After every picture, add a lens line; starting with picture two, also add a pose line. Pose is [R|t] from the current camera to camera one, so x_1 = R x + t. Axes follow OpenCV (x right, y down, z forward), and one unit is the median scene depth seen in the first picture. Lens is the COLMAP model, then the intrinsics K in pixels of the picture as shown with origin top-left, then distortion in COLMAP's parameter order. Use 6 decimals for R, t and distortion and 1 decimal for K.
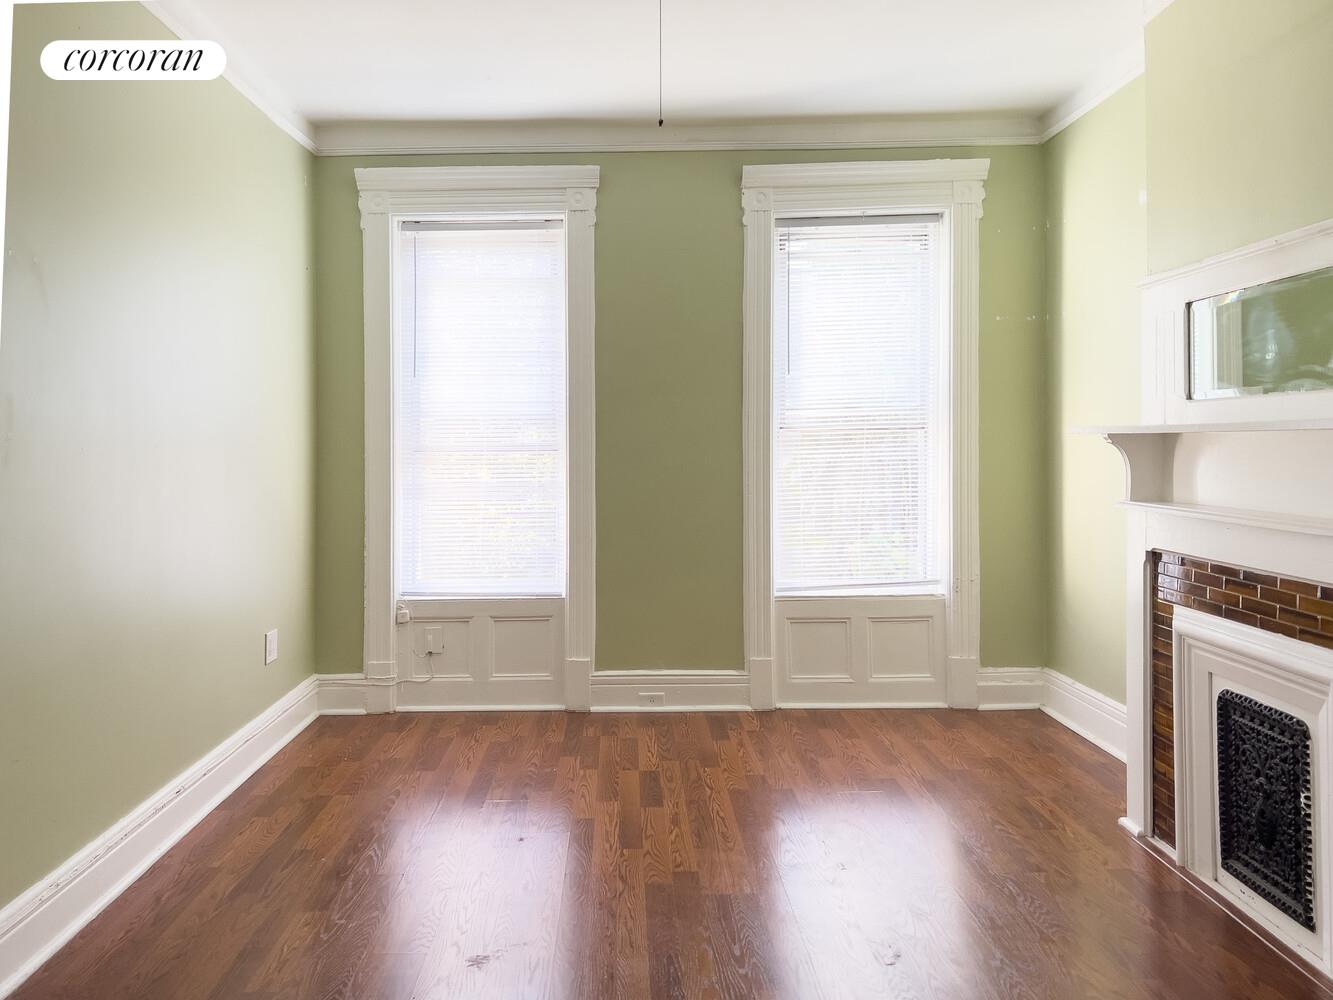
lens RADIAL K [[1012.0, 0, 628.0], [0, 1012.0, 436.4], [0, 0, 1]] dist [0.057000, -0.032751]
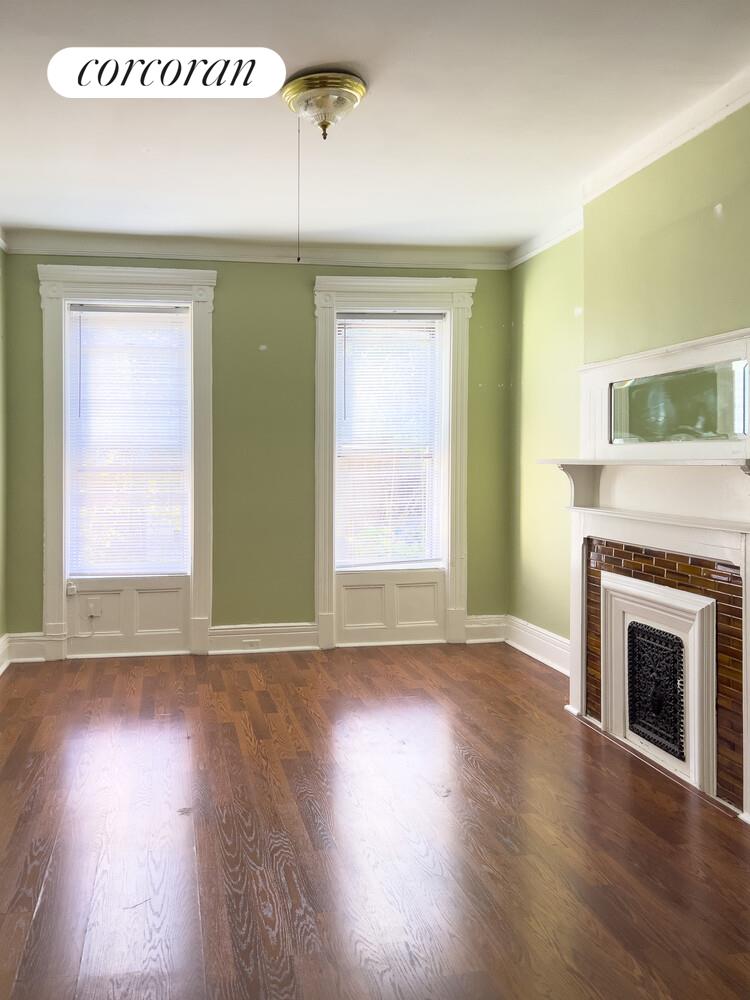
lens RADIAL K [[759.2, 0, 293.2], [0, 759.2, 465.5], [0, 0, 1]] dist [0.057000, -0.032751]
pose [[0.987501, 0.005470, 0.157519, -0.090889], [-0.007450, 0.999900, 0.011982, -0.008146], [-0.157437, -0.013005, 0.987443, -0.074329]]
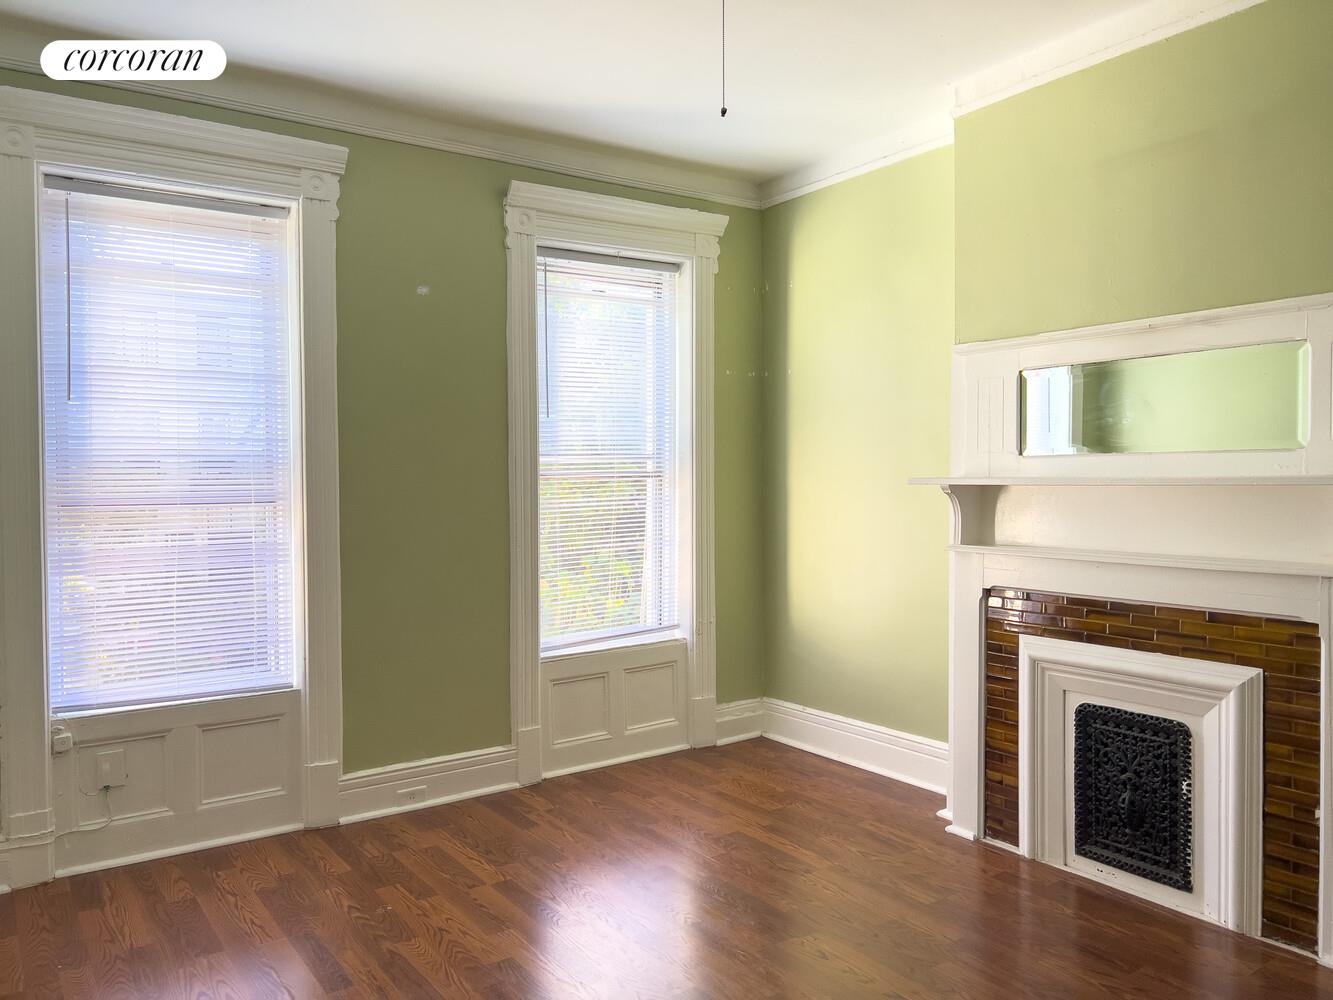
lens RADIAL K [[981.7, 0, 666.5], [0, 981.7, 500.0], [0, 0, 1]] dist [0.049551, -0.049654]
pose [[0.821476, -0.010859, 0.570139, -0.275863], [-0.002459, 0.999742, 0.022584, -0.006438], [-0.570237, -0.019954, 0.821238, 0.211016]]
